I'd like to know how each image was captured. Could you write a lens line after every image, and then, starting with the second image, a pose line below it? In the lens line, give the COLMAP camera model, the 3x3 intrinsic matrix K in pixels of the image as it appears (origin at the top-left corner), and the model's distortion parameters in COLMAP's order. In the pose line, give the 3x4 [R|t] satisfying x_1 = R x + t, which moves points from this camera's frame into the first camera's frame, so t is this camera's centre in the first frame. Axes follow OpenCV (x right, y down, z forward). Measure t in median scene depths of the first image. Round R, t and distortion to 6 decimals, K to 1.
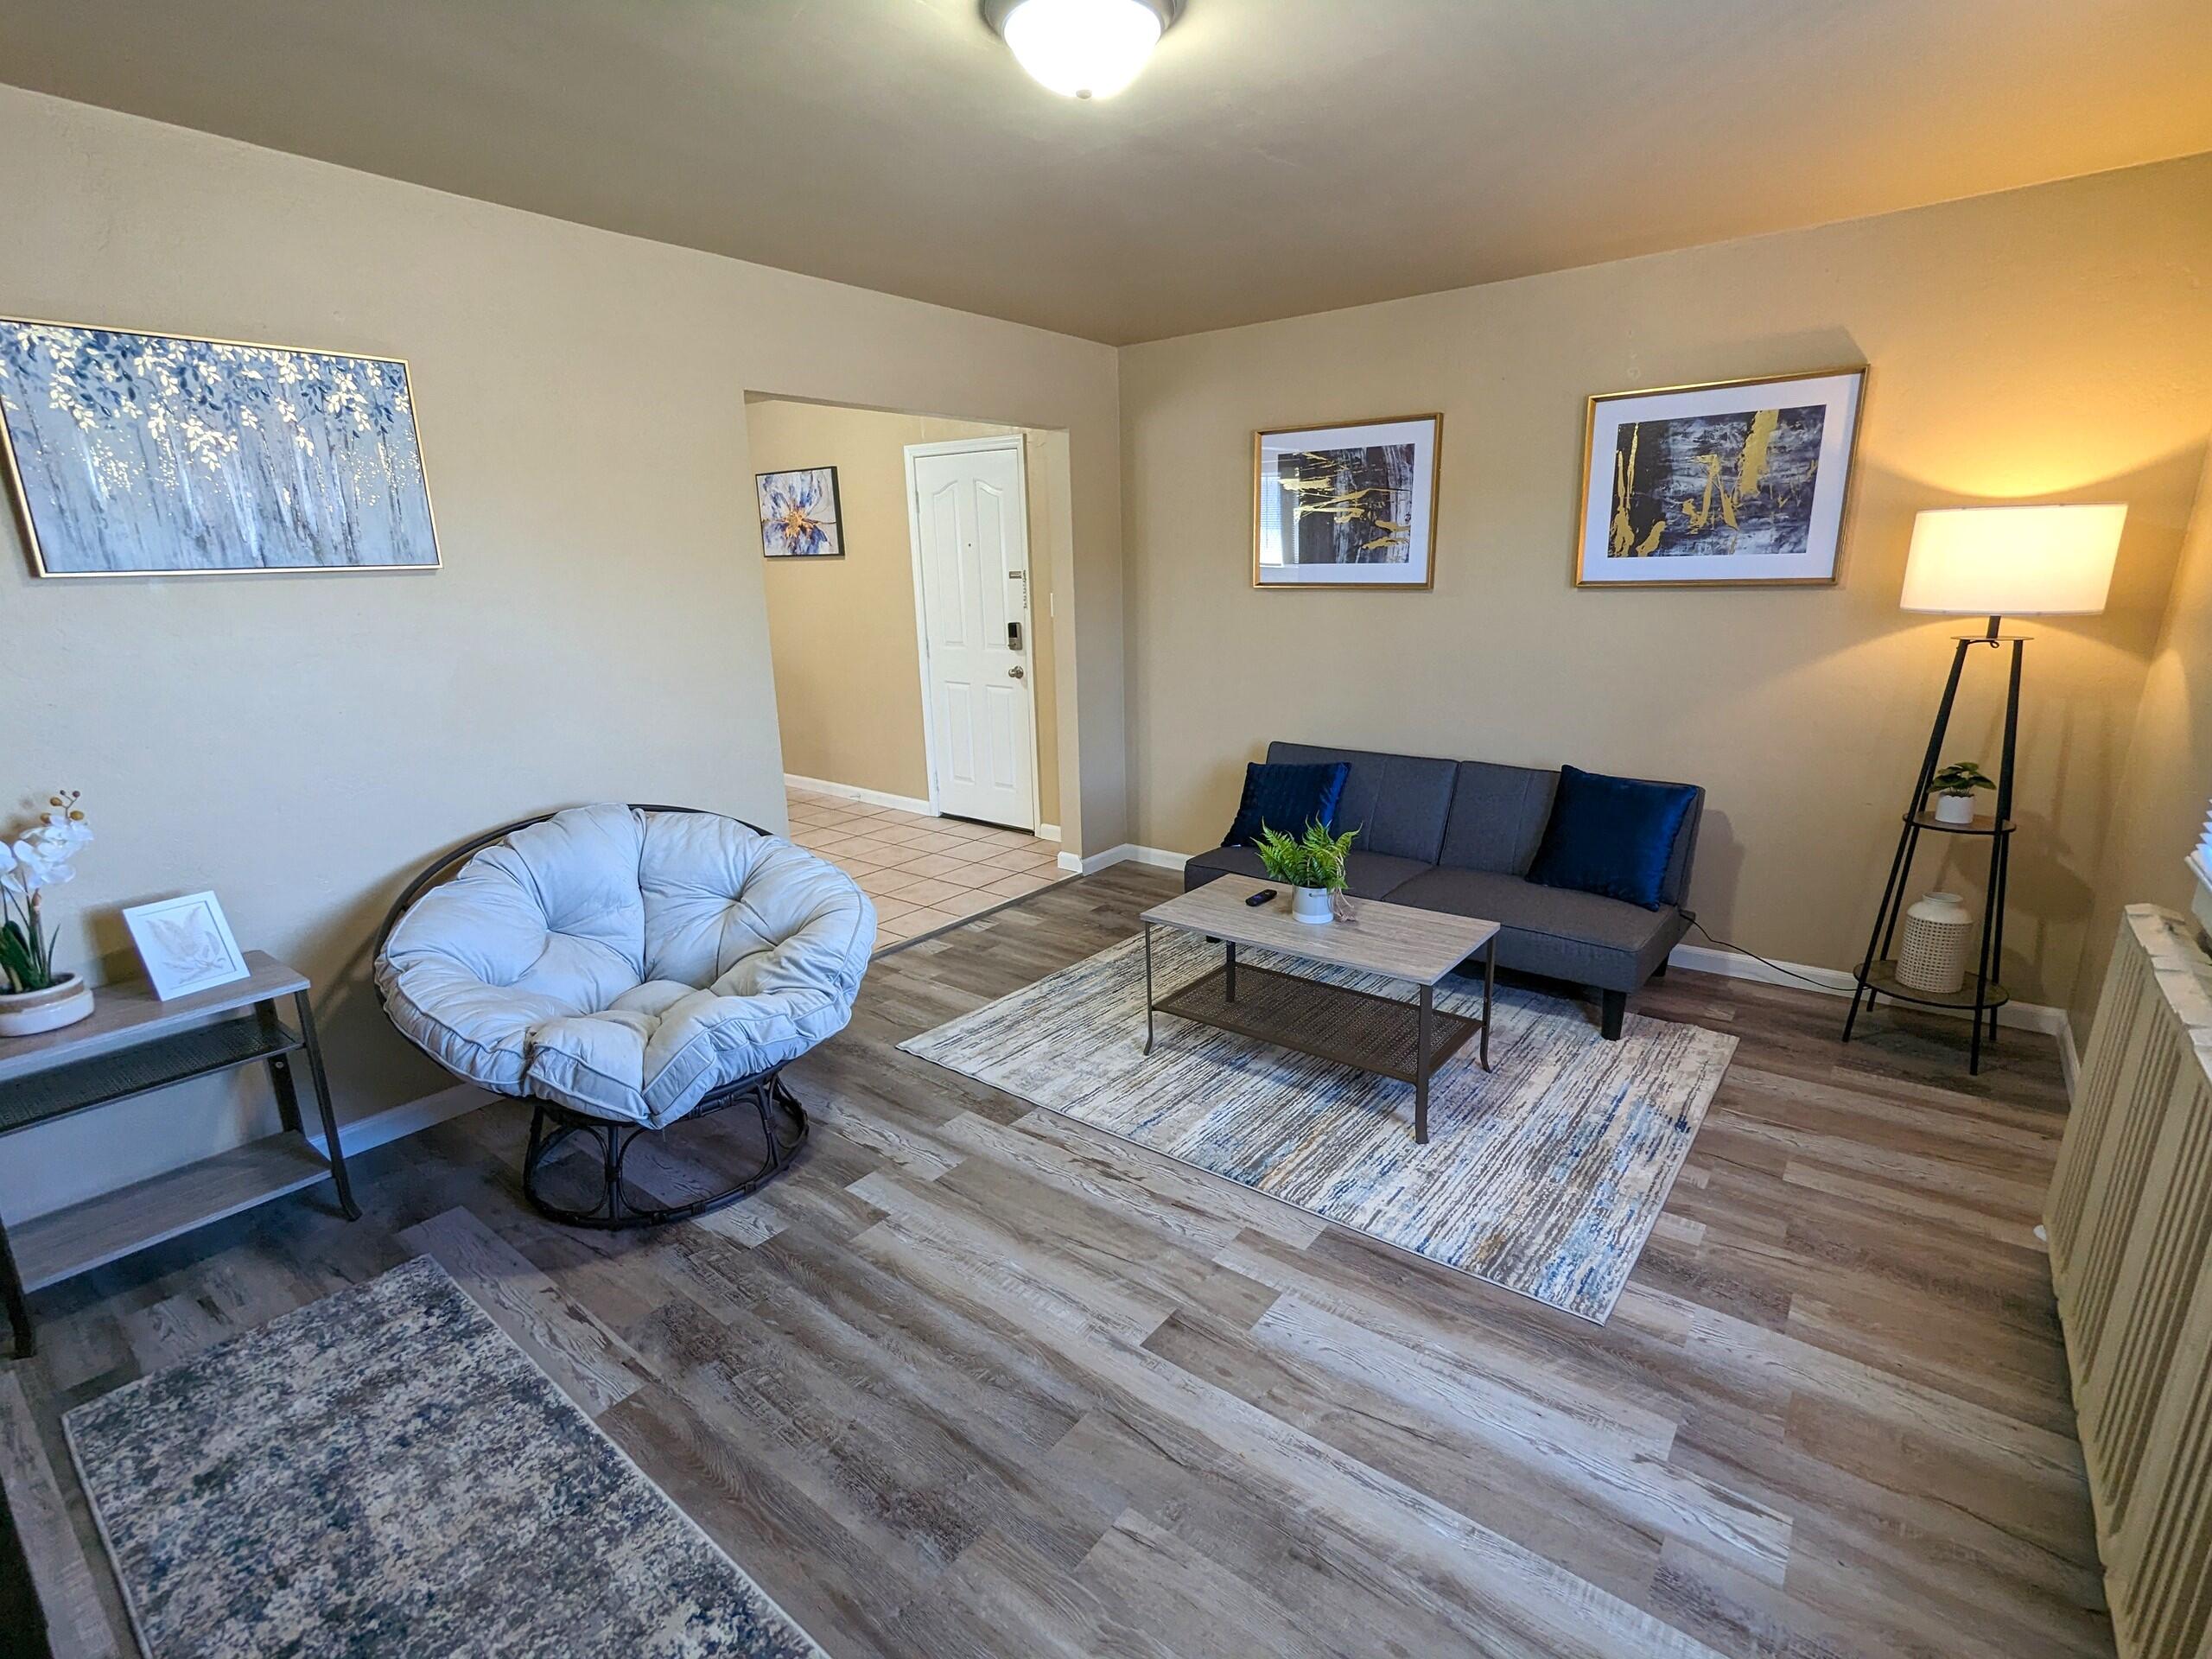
lens RADIAL K [[1049.0, 0, 1119.8], [0, 1049.0, 836.8], [0, 0, 1]] dist [0.000260, 0.001164]
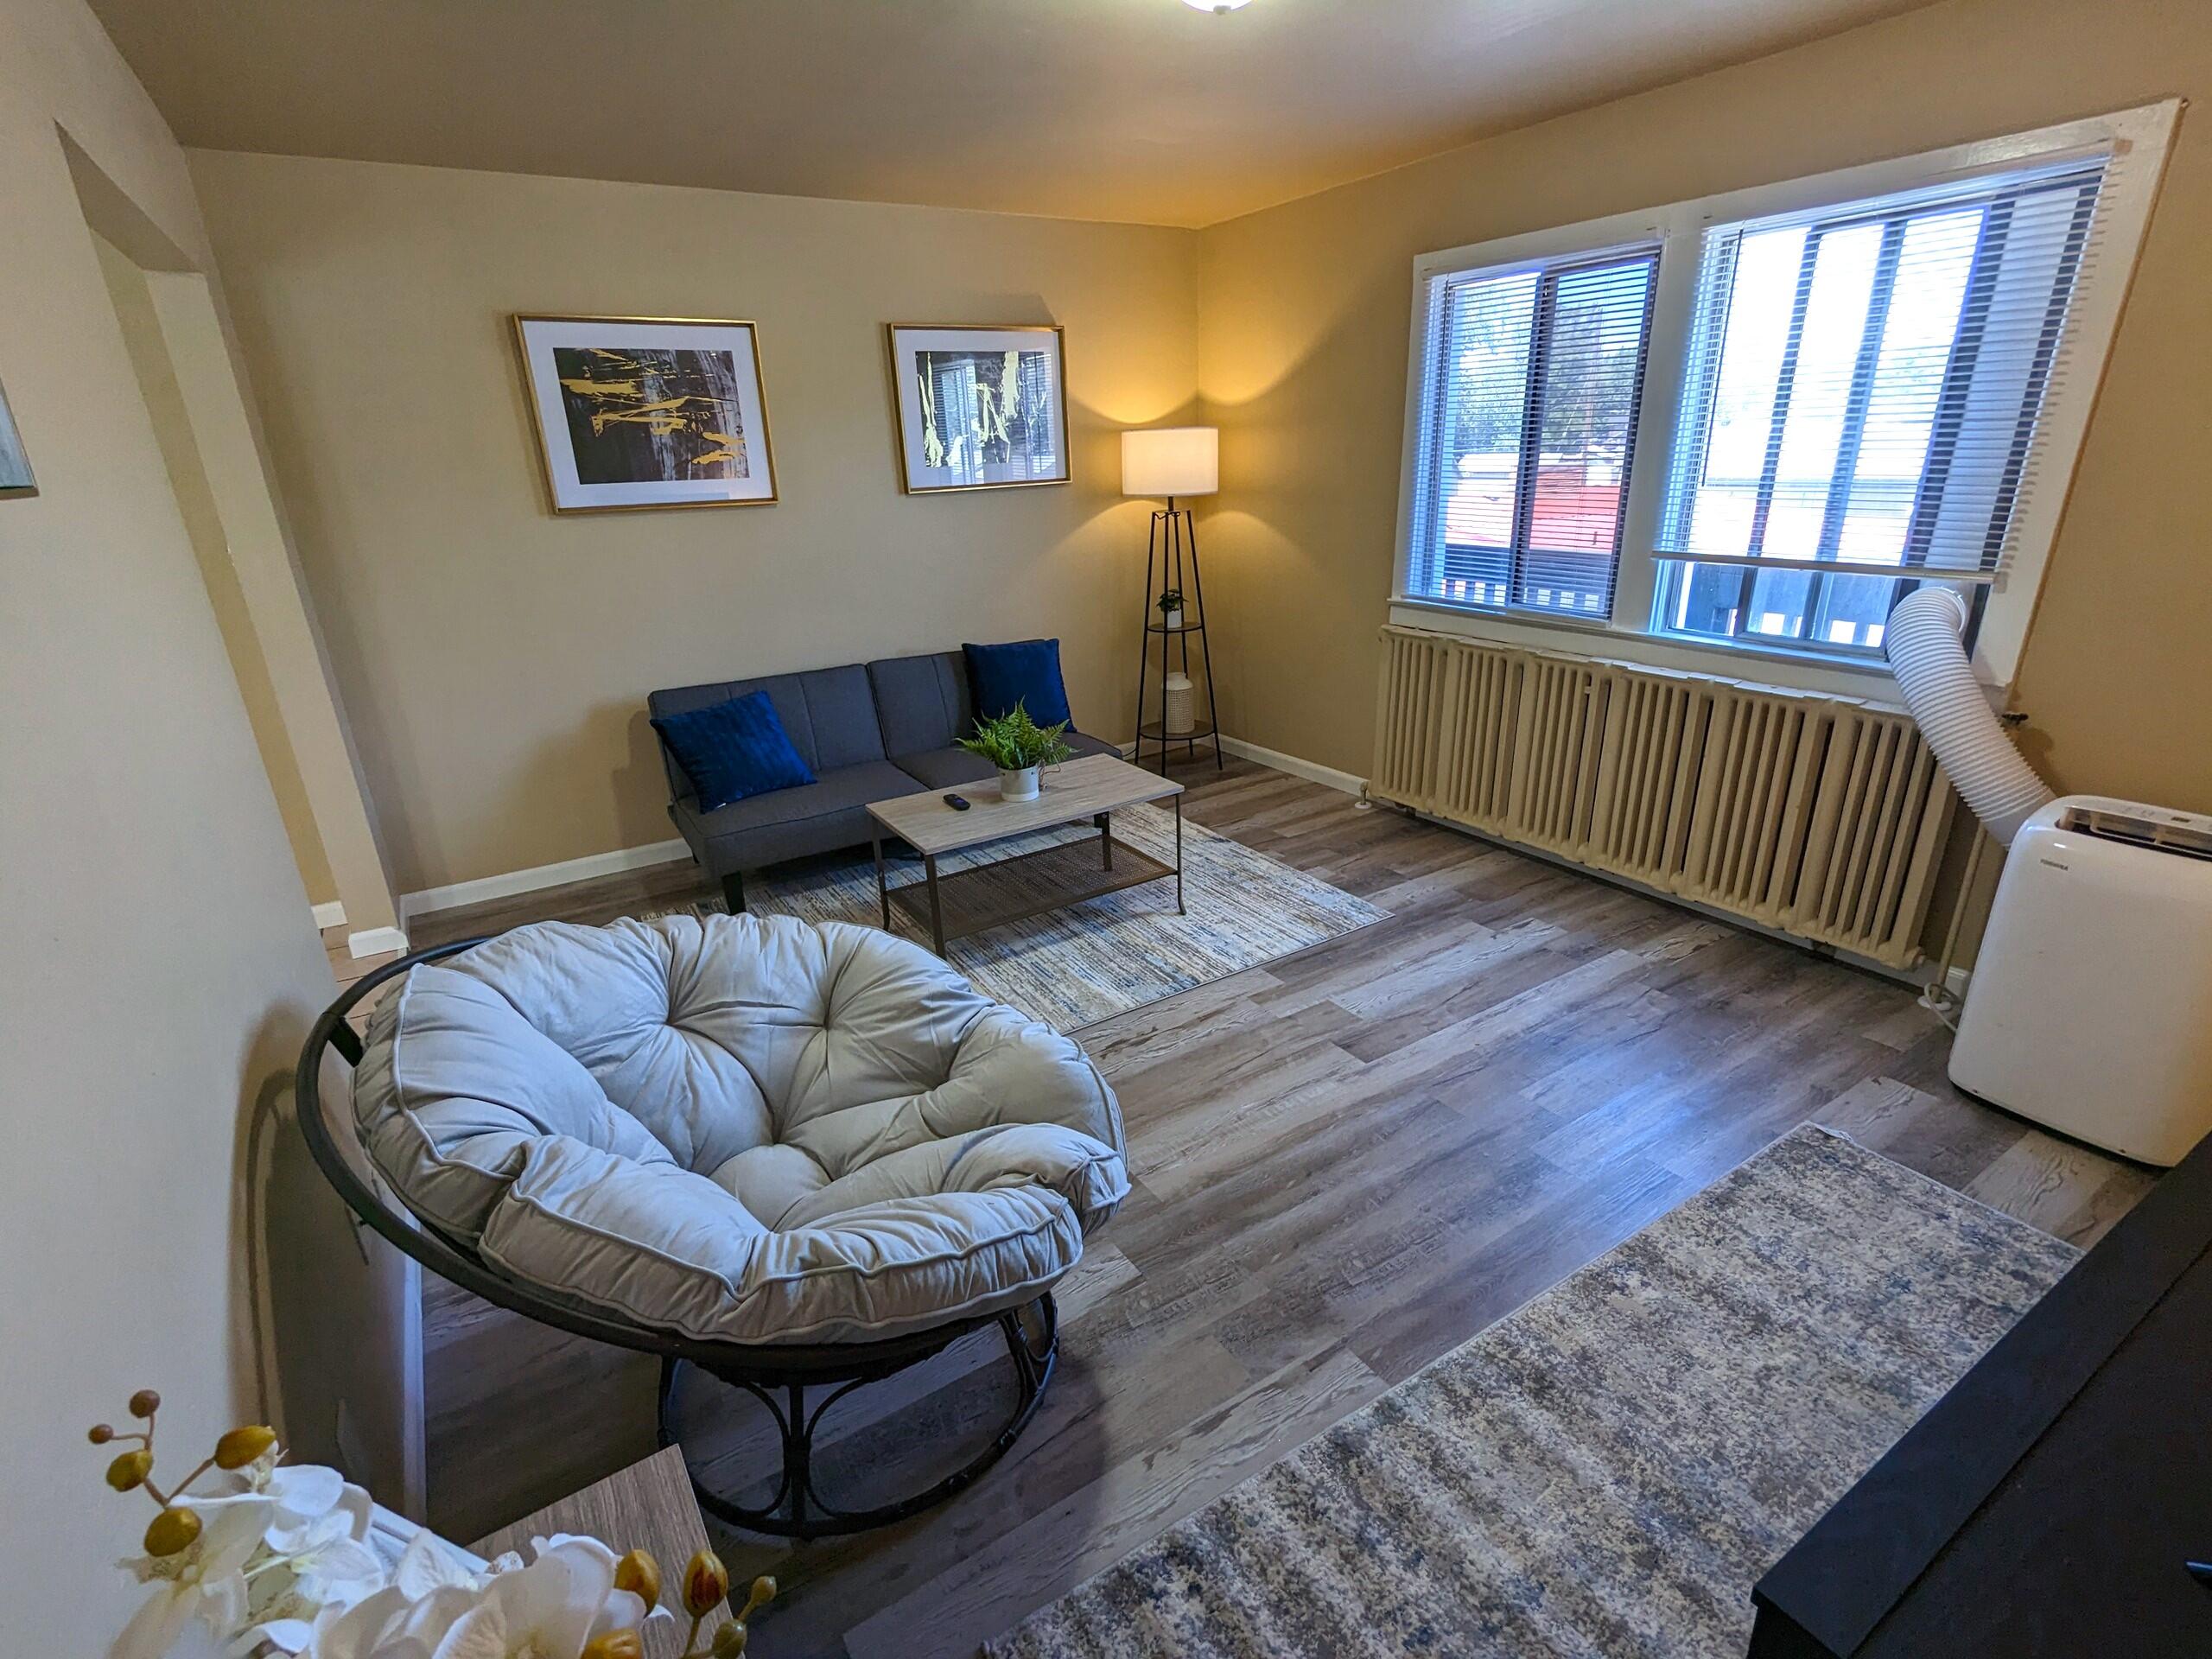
lens RADIAL K [[1049.0, 0, 1114.2], [0, 1049.0, 840.6], [0, 0, 1]] dist [0.000260, 0.001164]
pose [[0.341230, -0.322749, 0.882834, -0.886221], [0.272450, 0.932847, 0.235727, -0.129308], [-0.899629, 0.160091, 0.406248, 0.543641]]
